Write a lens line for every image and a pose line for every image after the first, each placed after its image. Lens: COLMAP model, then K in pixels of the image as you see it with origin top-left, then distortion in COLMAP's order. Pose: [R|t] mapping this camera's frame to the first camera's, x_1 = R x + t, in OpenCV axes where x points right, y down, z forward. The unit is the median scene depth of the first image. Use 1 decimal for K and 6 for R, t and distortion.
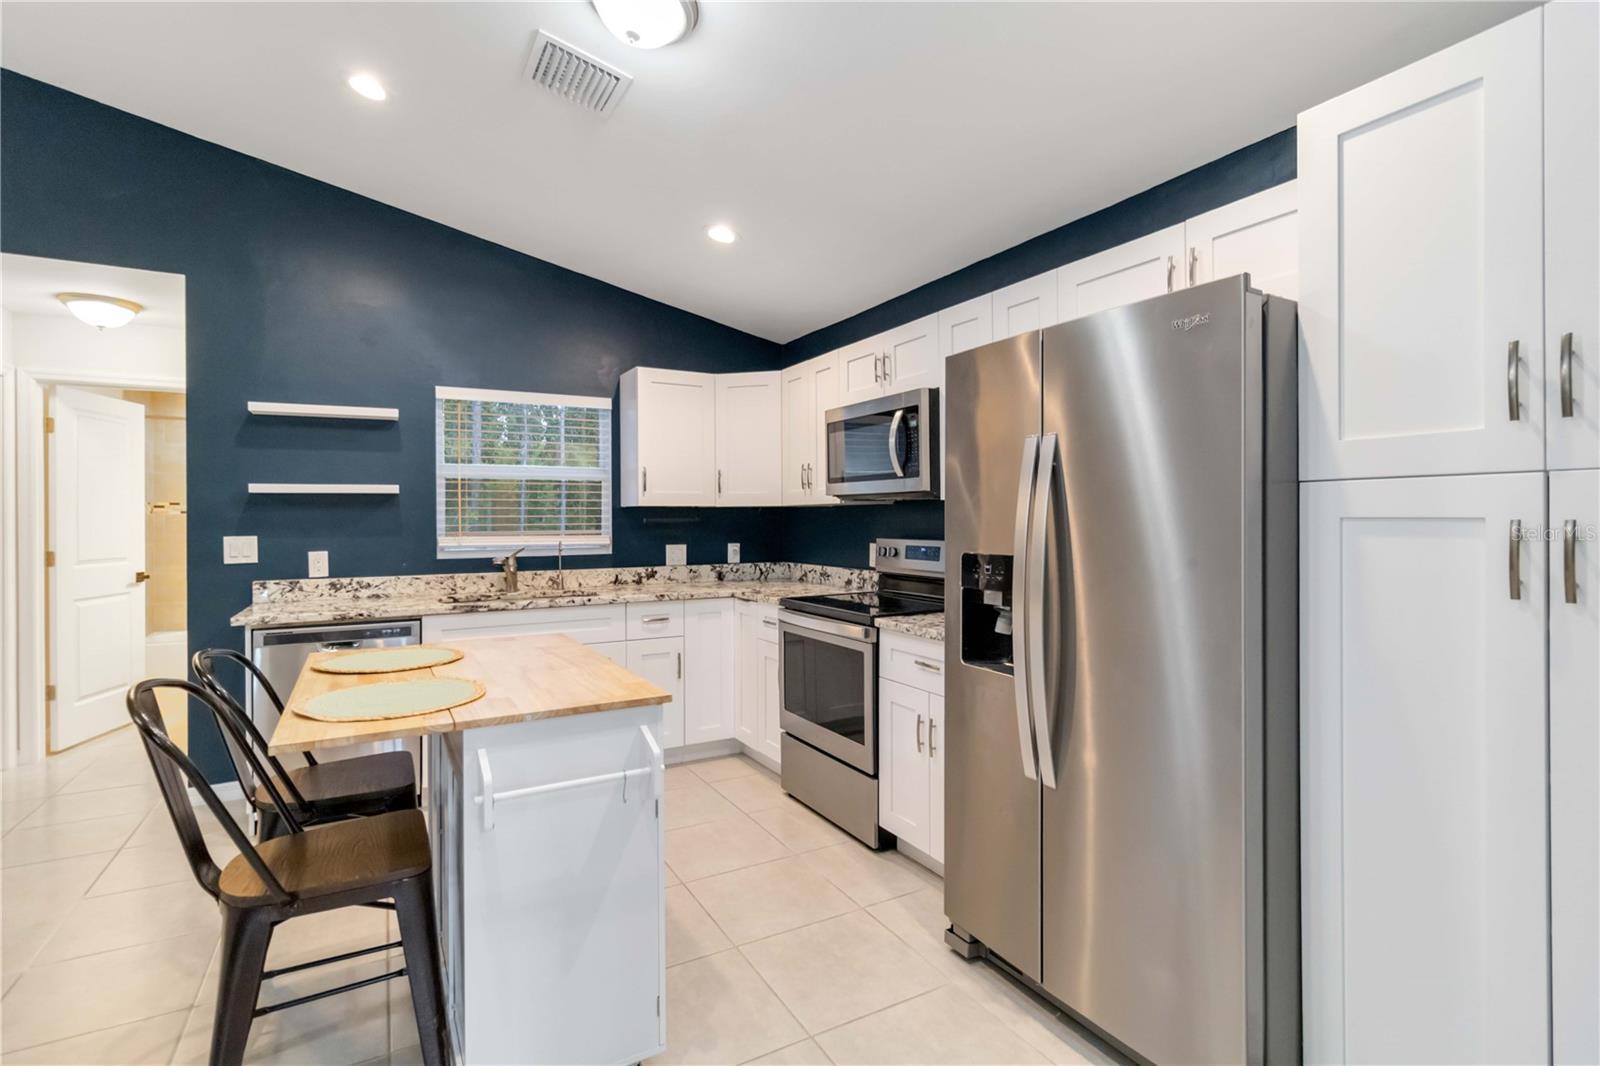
lens RADIAL K [[753.5, 0, 800.6], [0, 753.5, 520.5], [0, 0, 1]] dist [0.003253, -0.000947]
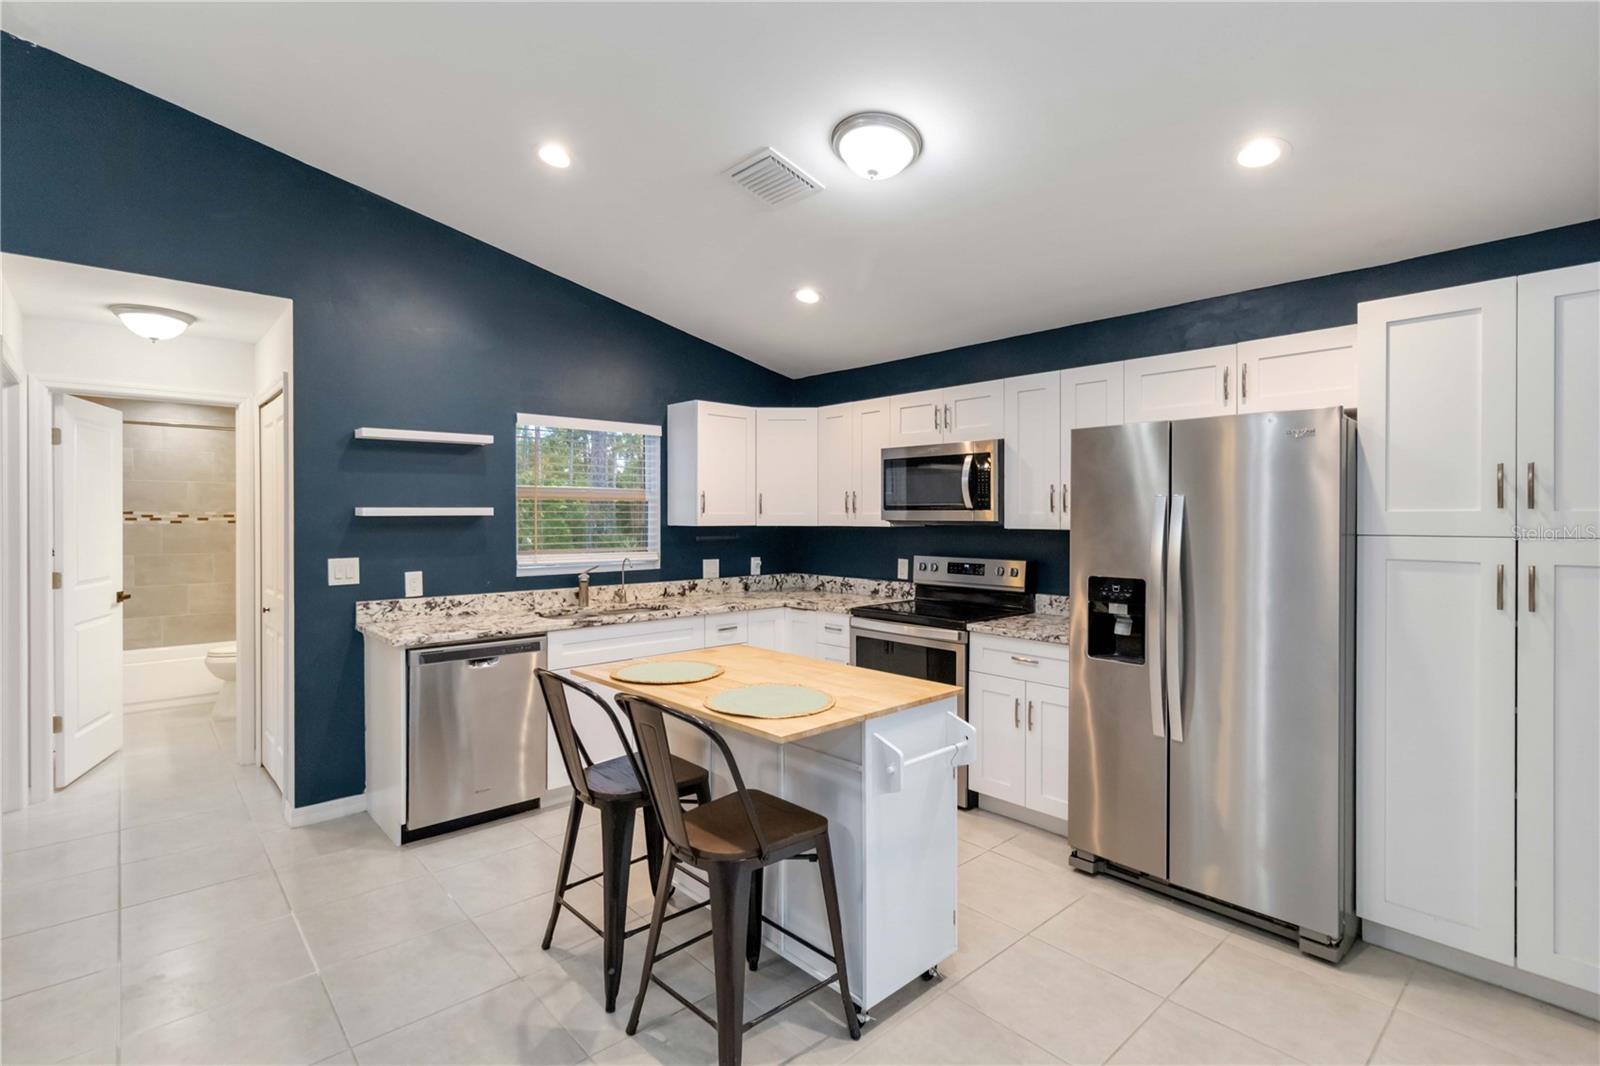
lens RADIAL K [[753.5, 0, 796.9], [0, 753.5, 522.4], [0, 0, 1]] dist [0.003253, -0.000947]
pose [[0.974907, 0.004269, 0.222570, -0.344675], [-0.005338, 0.999977, 0.004201, -0.032154], [-0.222547, -0.005284, 0.974908, -0.116805]]
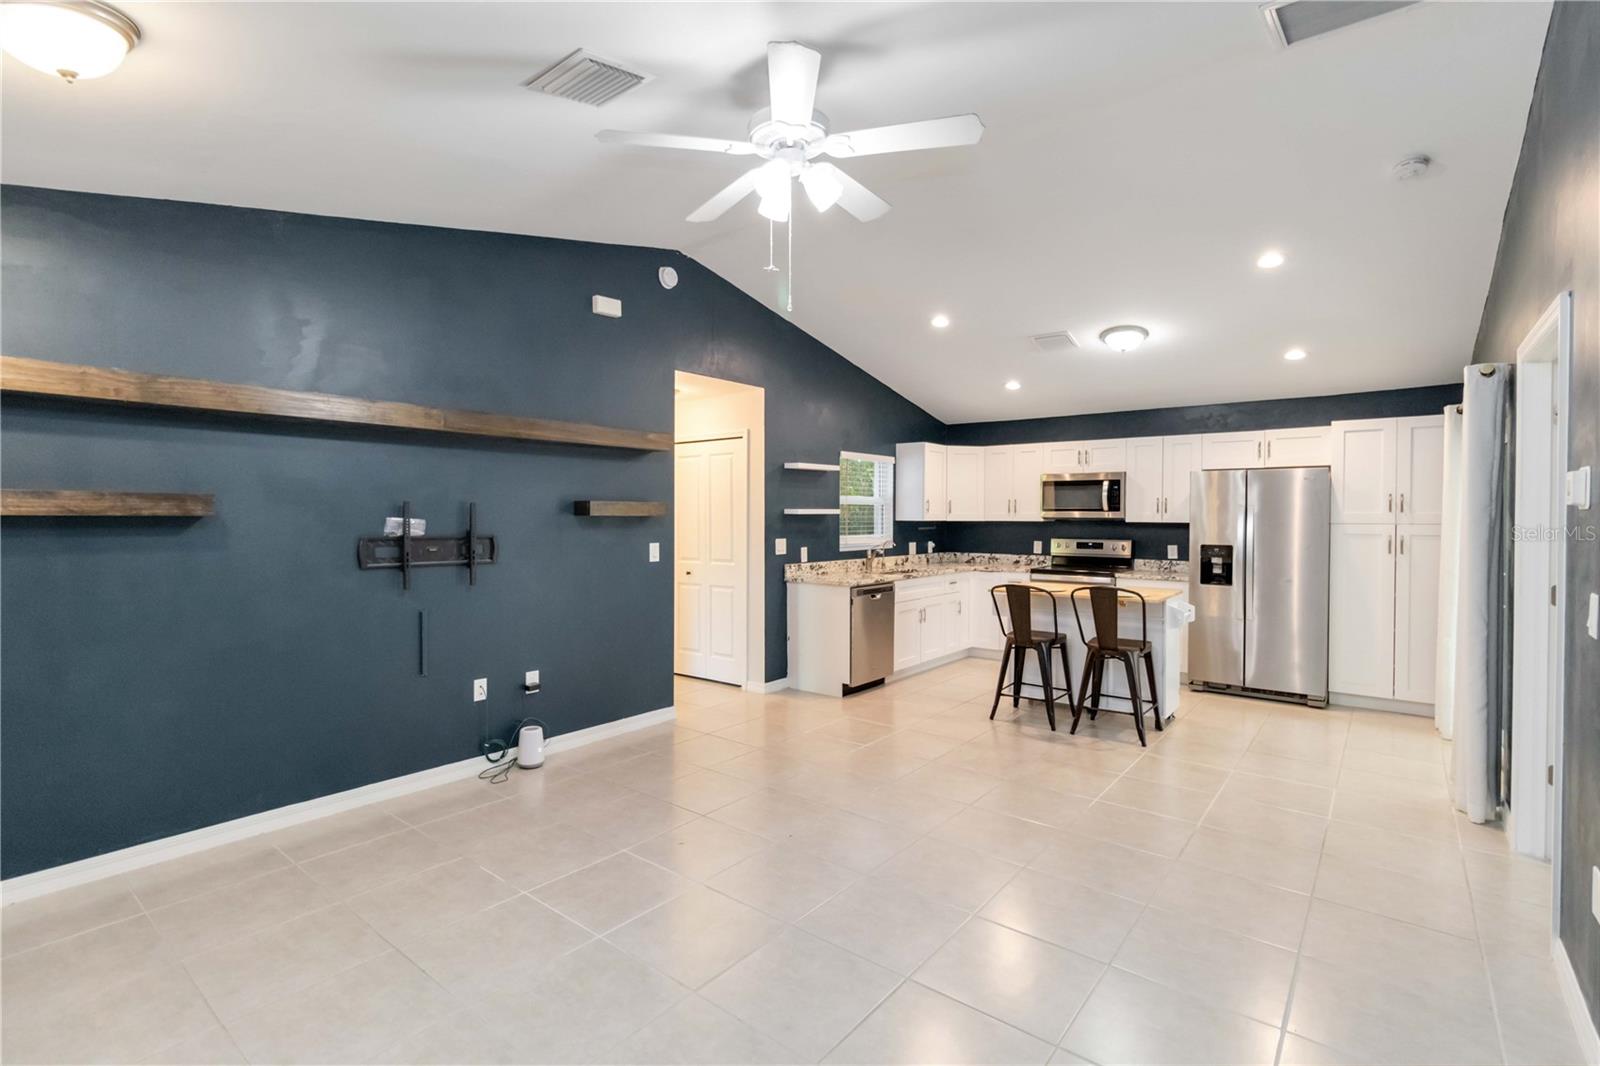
lens RADIAL K [[753.5, 0, 789.8], [0, 753.5, 529.0], [0, 0, 1]] dist [0.003253, -0.000947]
pose [[0.928723, 0.001412, 0.370771, -1.261454], [-0.007039, 0.999880, 0.013822, -0.023603], [-0.370707, -0.015447, 0.928621, -0.570699]]
